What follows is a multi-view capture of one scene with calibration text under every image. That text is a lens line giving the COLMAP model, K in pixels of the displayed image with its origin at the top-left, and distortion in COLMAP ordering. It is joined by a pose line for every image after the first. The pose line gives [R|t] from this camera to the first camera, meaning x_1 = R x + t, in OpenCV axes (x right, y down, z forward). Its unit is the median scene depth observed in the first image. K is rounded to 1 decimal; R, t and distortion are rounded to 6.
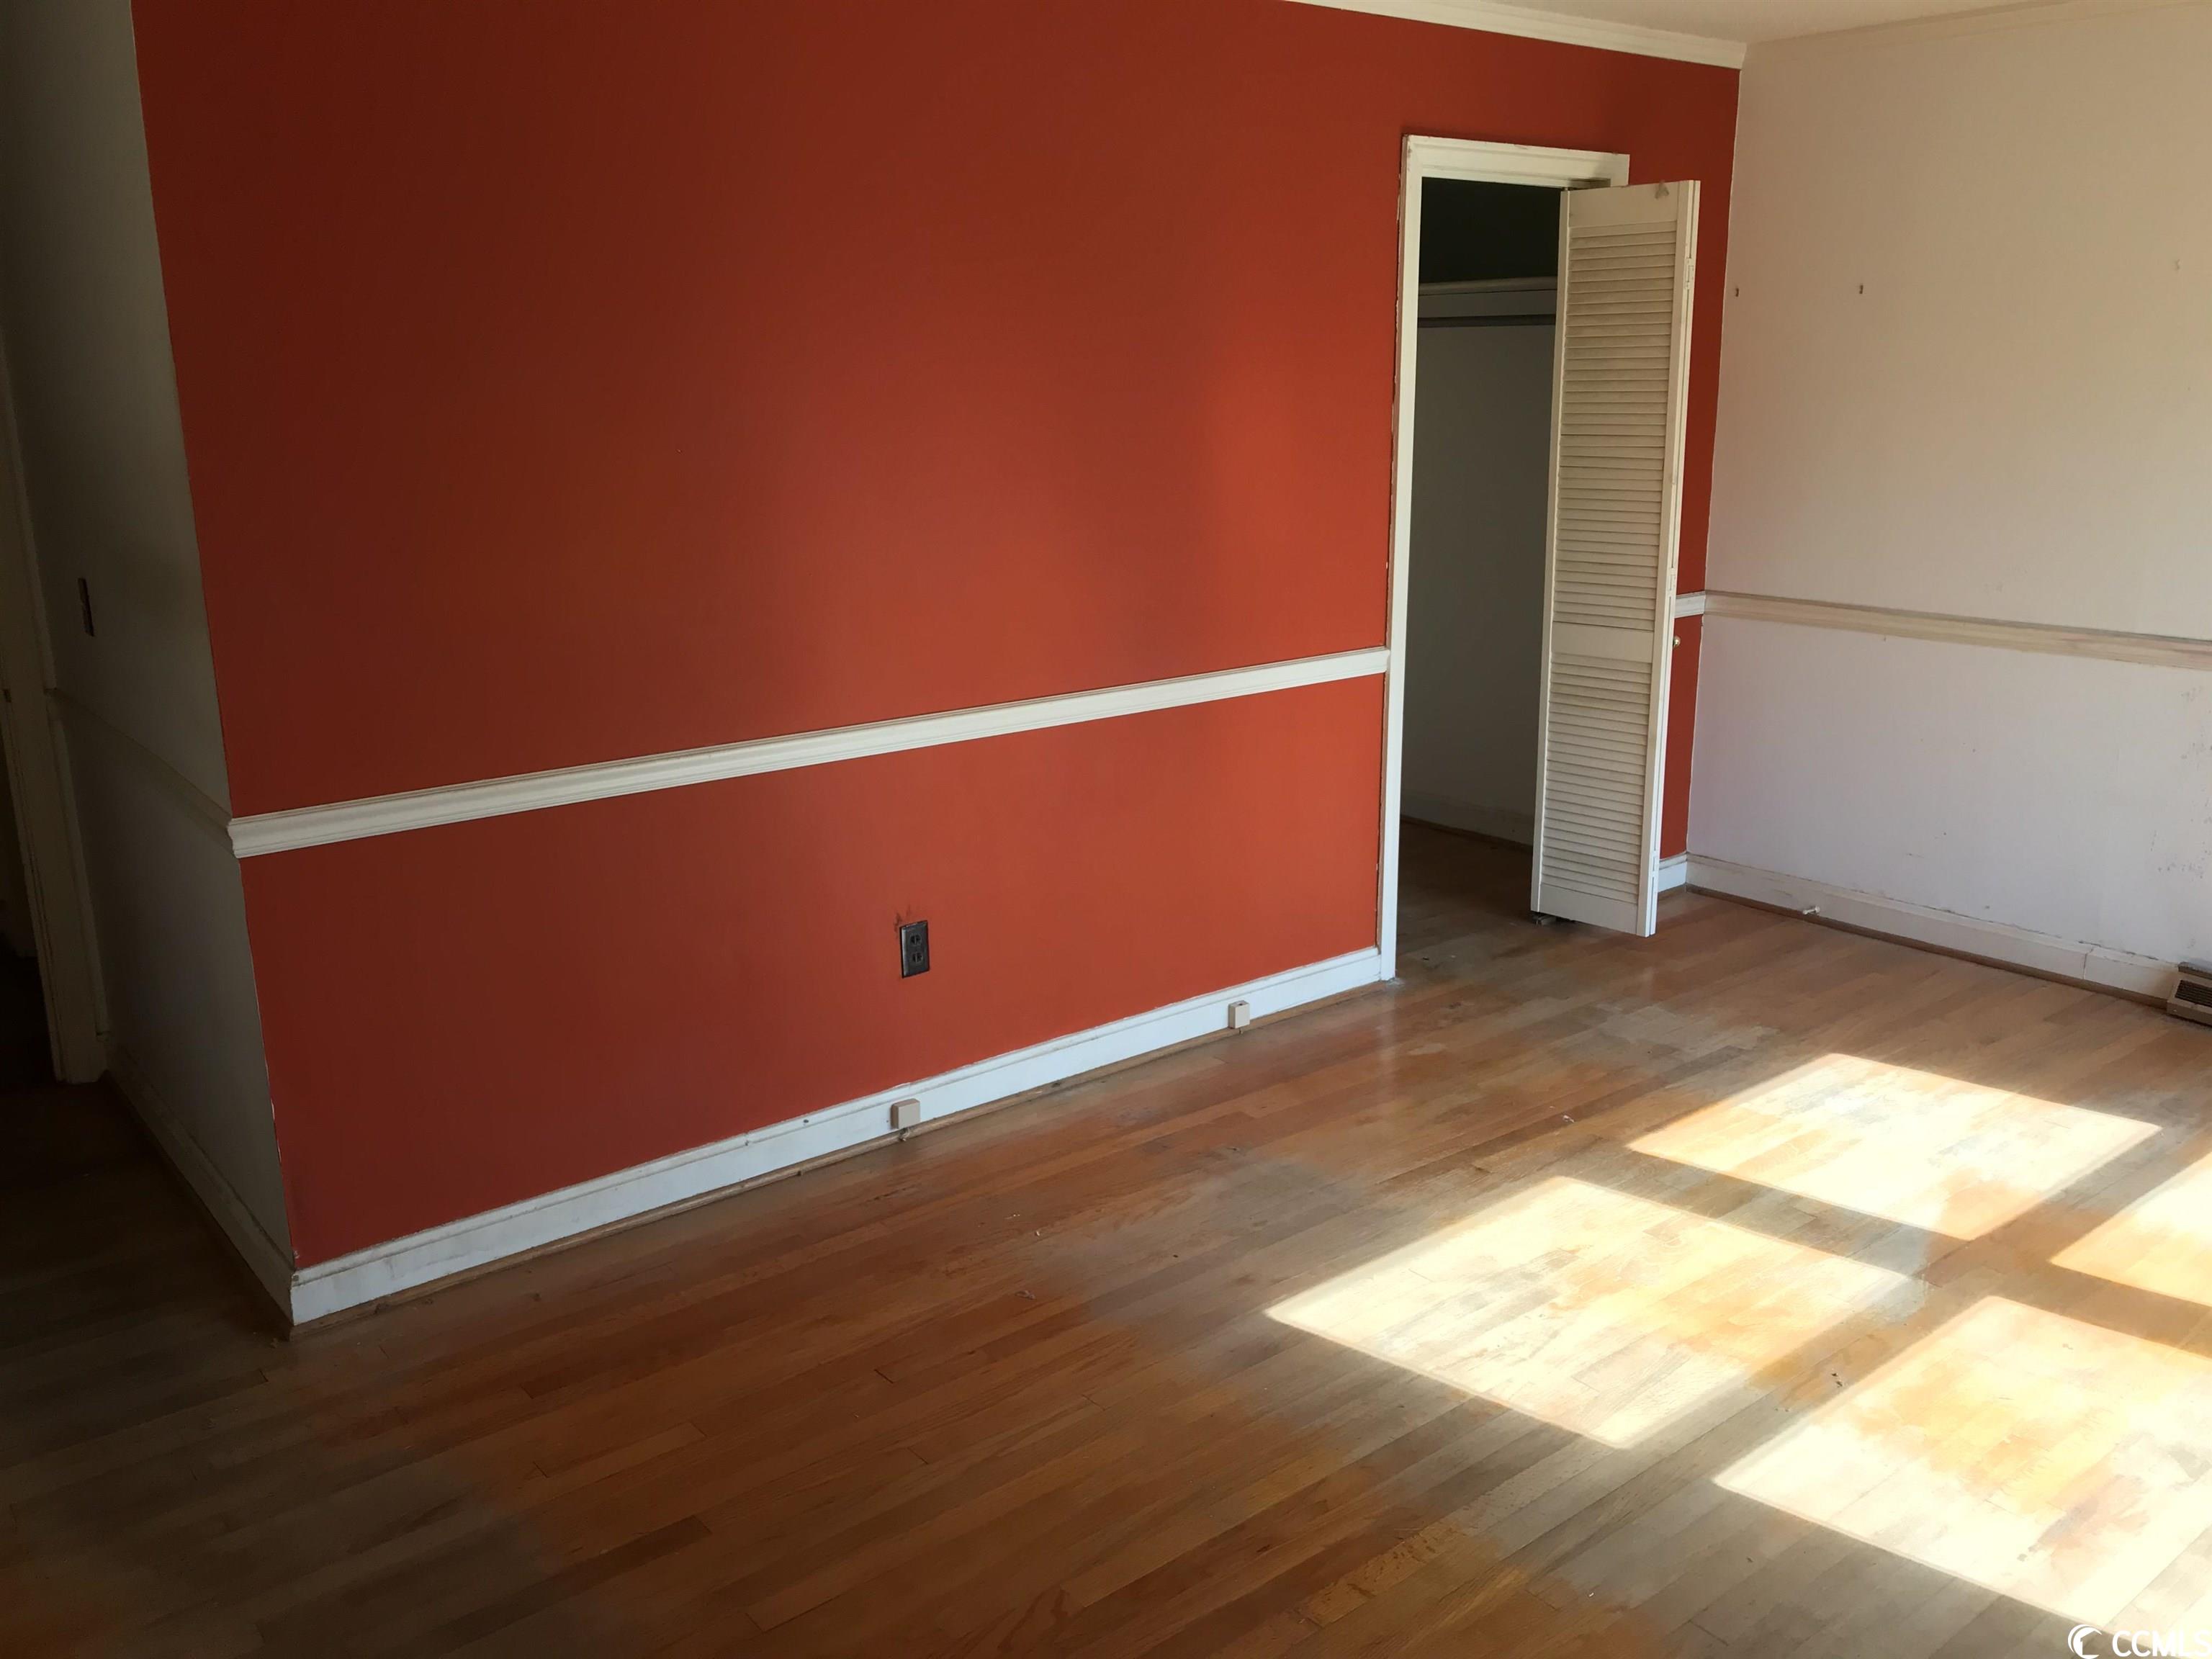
lens RADIAL K [[1832.2, 0, 1106.0], [0, 1832.2, 829.5], [0, 0, 1]] dist [0.073427, 0.004211]
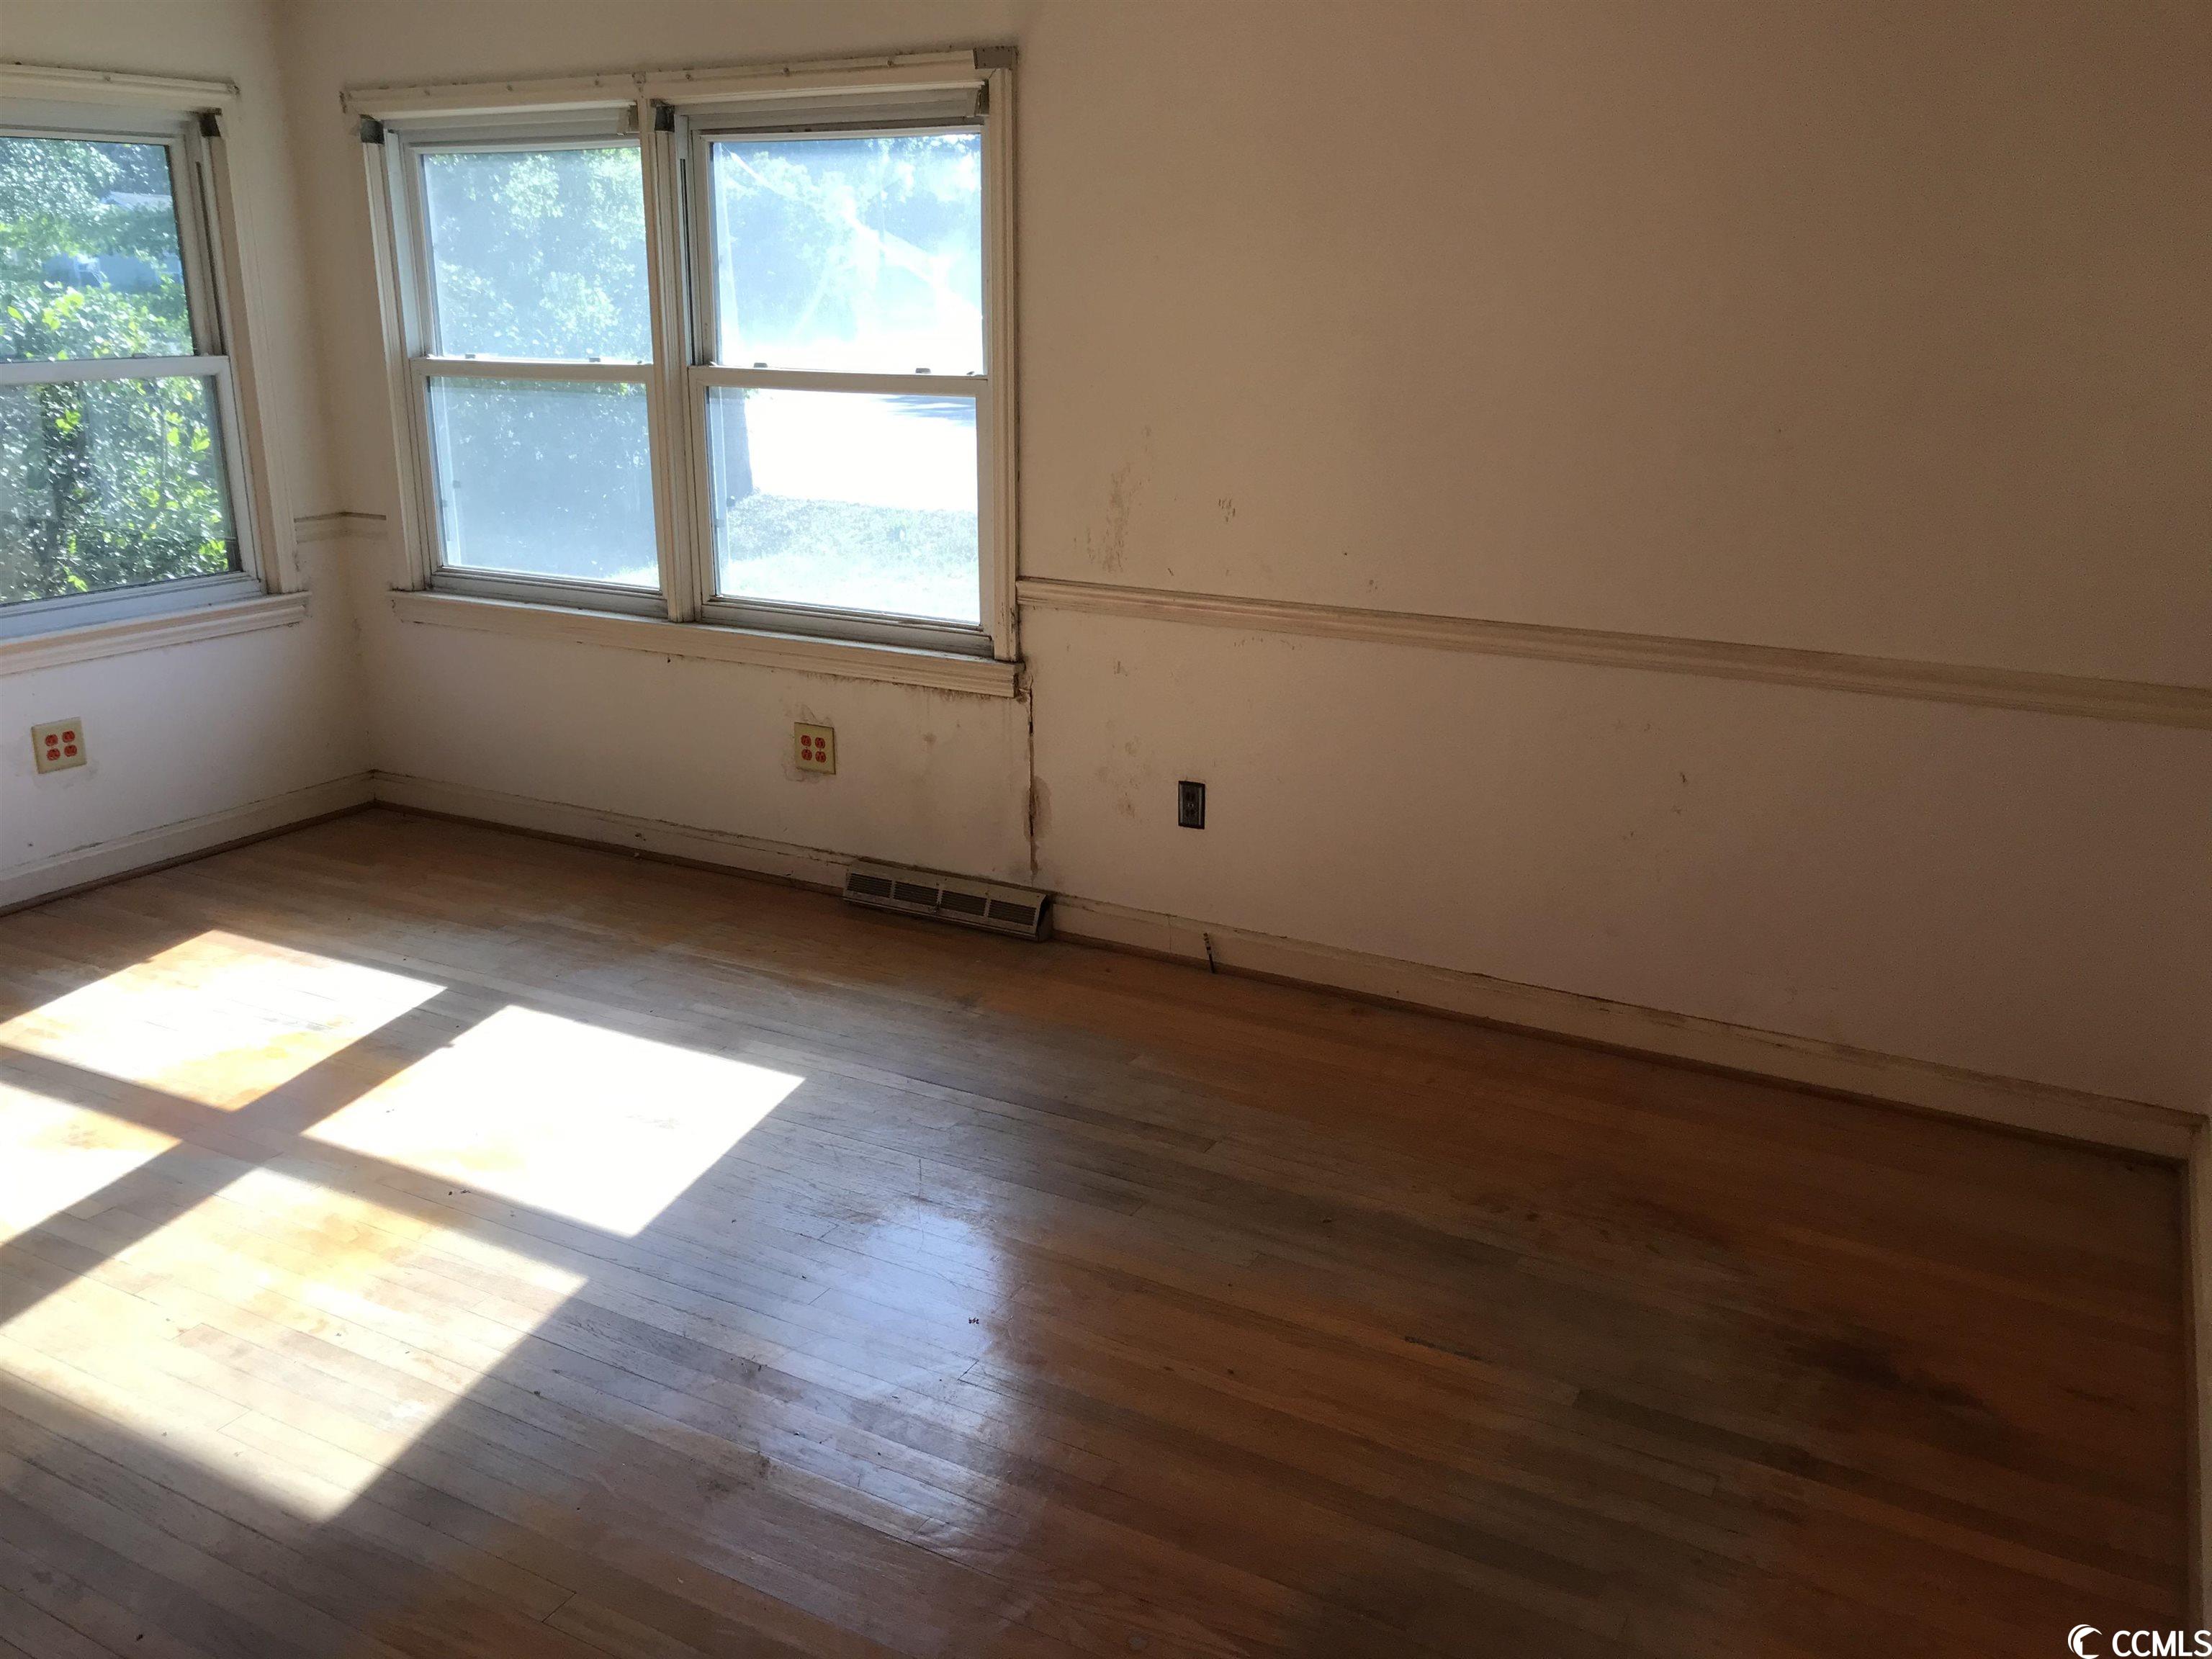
lens RADIAL K [[1832.2, 0, 1106.0], [0, 1832.2, 829.5], [0, 0, 1]] dist [0.073427, 0.004211]
pose [[-0.365520, -0.265913, 0.892012, -0.659763], [0.230155, 0.902747, 0.363424, -0.213549], [-0.901900, 0.338140, -0.268771, 0.805497]]
